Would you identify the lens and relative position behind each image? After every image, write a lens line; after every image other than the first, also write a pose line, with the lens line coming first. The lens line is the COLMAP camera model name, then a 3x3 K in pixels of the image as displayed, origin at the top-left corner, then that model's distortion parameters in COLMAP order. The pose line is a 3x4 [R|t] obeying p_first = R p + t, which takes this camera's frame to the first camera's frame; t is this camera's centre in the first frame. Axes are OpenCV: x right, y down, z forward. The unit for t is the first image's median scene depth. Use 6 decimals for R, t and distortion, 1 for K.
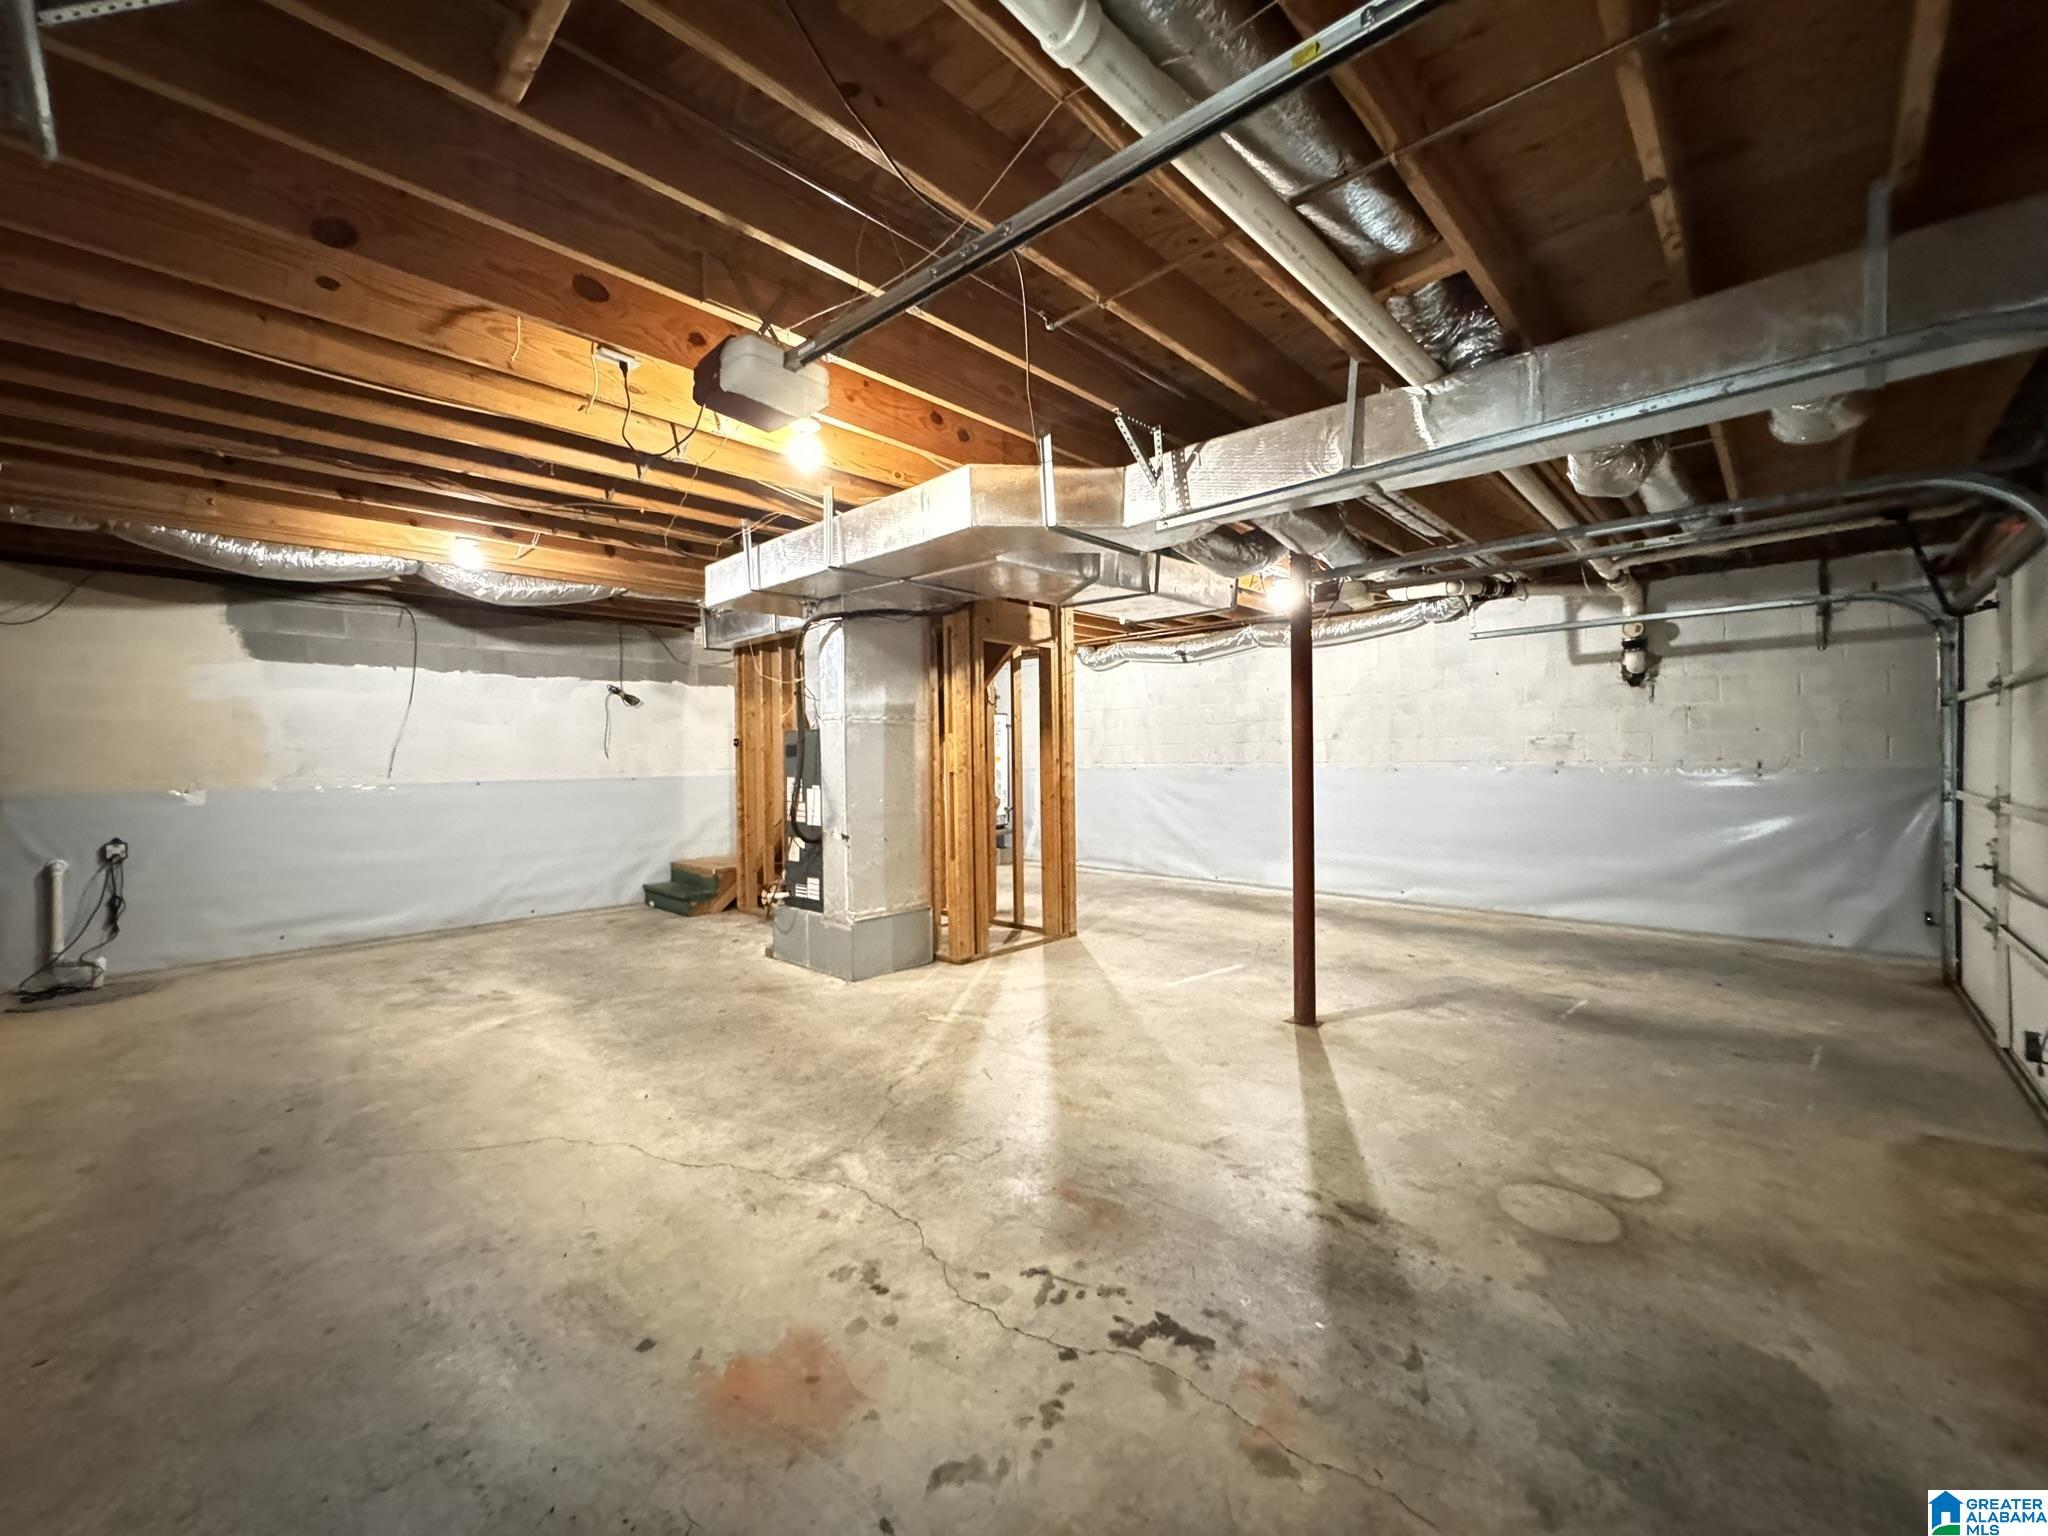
lens RADIAL K [[820.4, 0, 1024.0], [0, 820.4, 768.0], [0, 0, 1]] dist [-0.000231, 0.000055]
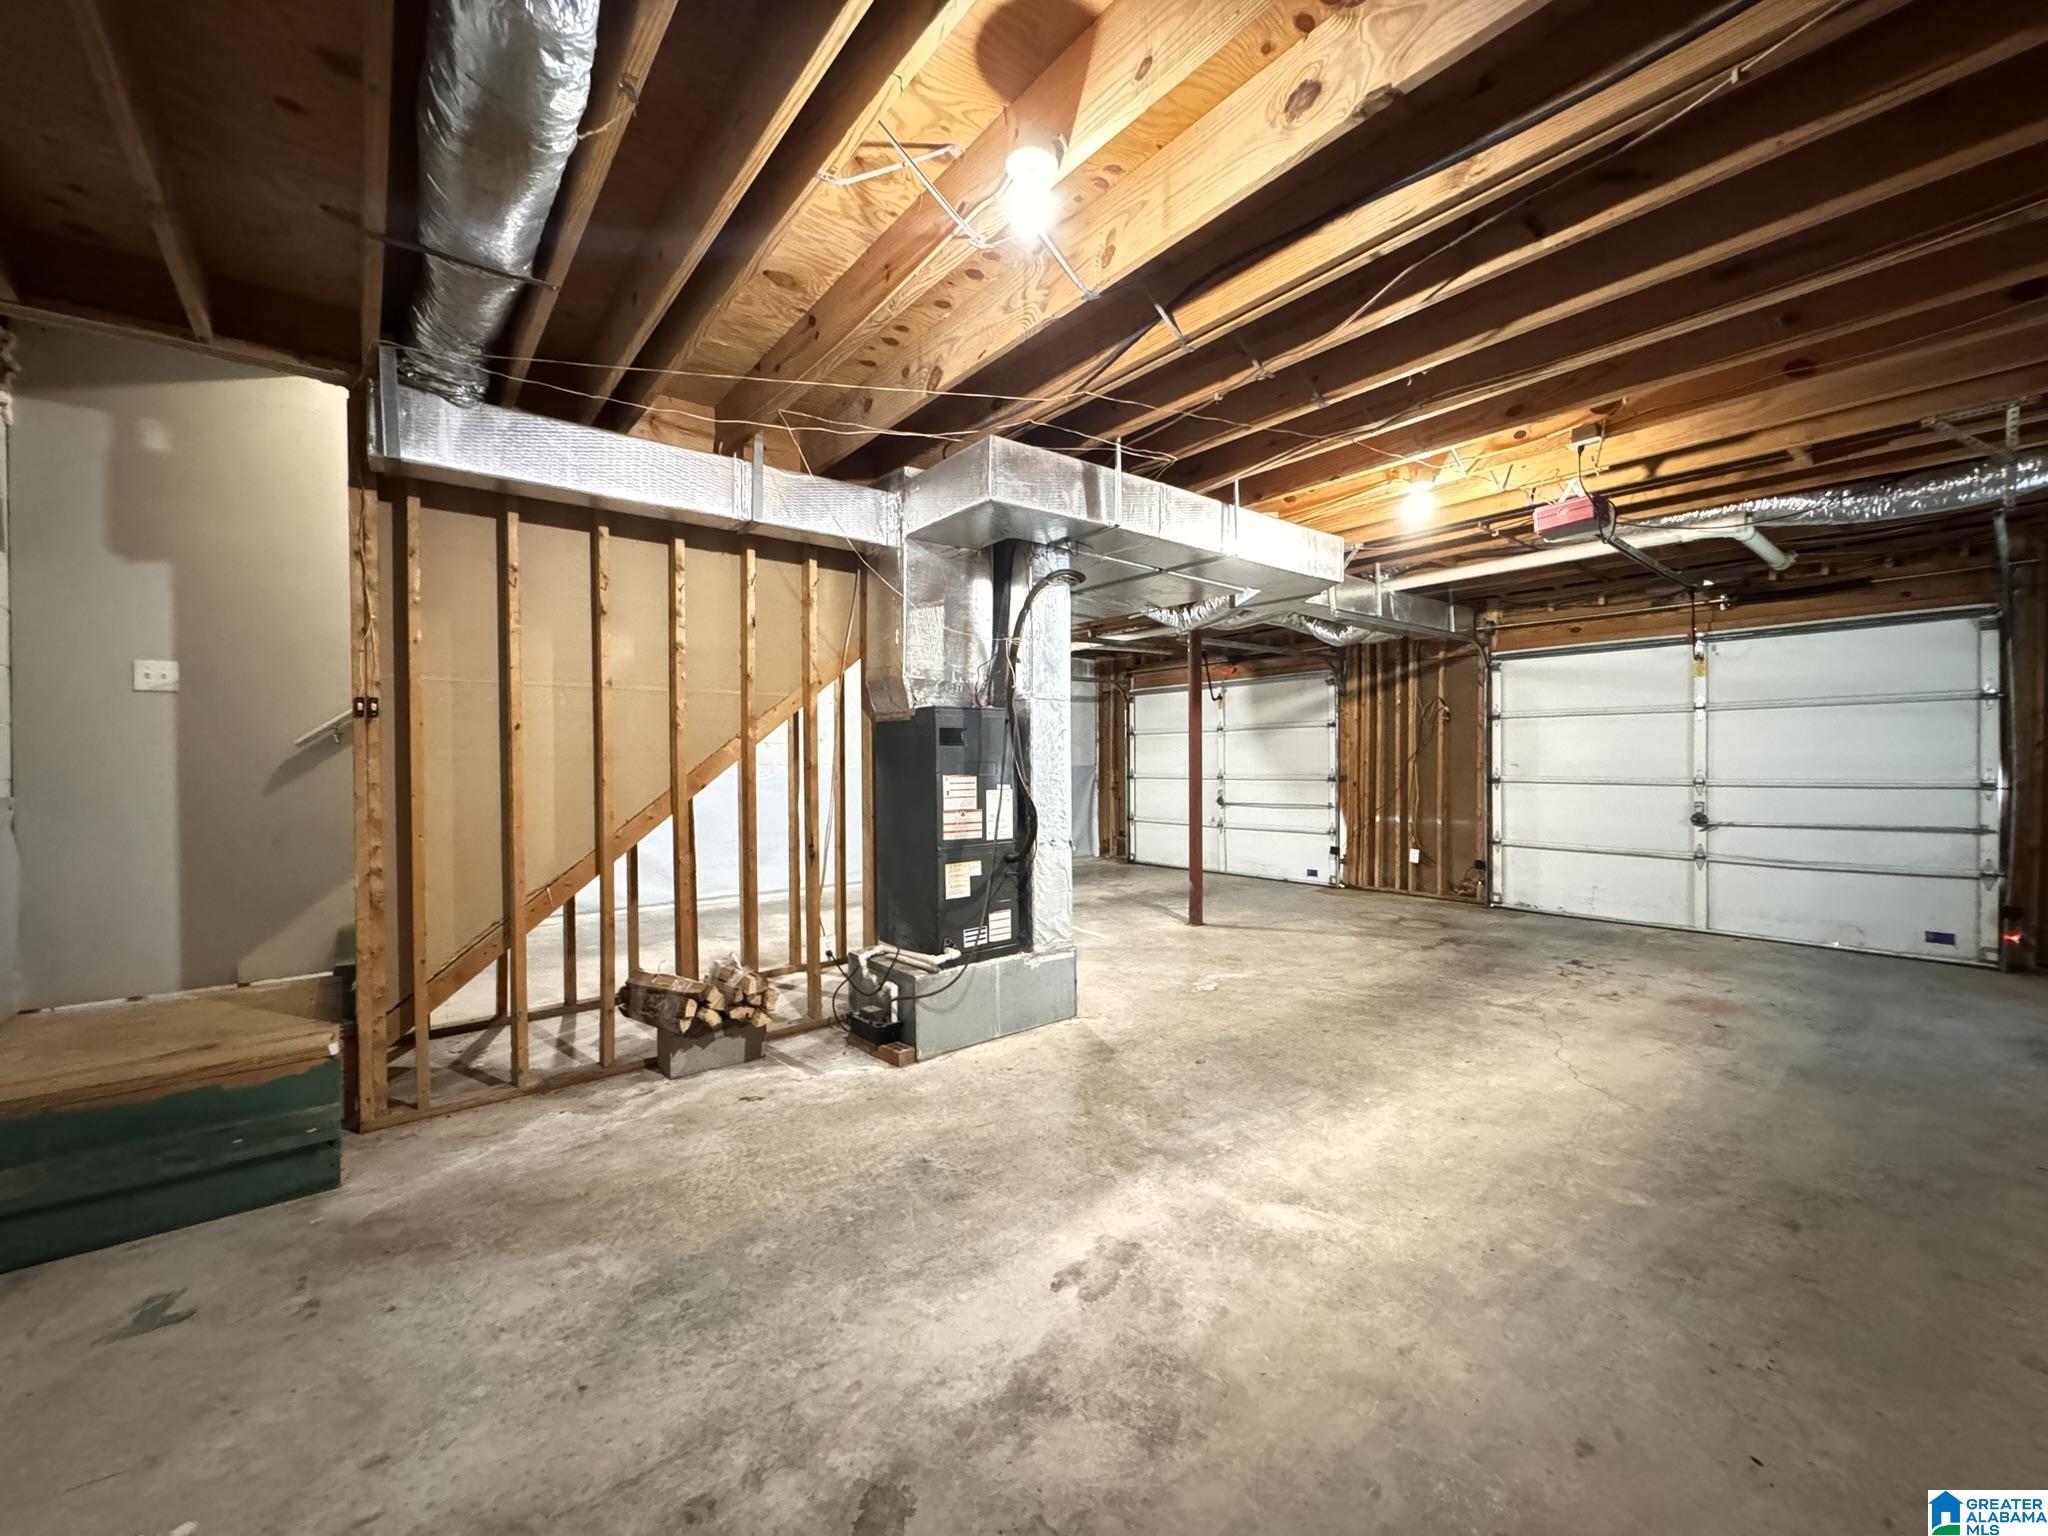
lens RADIAL K [[820.4, 0, 1024.0], [0, 820.4, 768.0], [0, 0, 1]] dist [-0.000231, 0.000055]
pose [[0.125755, -0.000776, 0.992061, -1.394154], [0.019322, 0.999812, -0.001667, 0.010845], [-0.991873, 0.019378, 0.125746, 1.258266]]
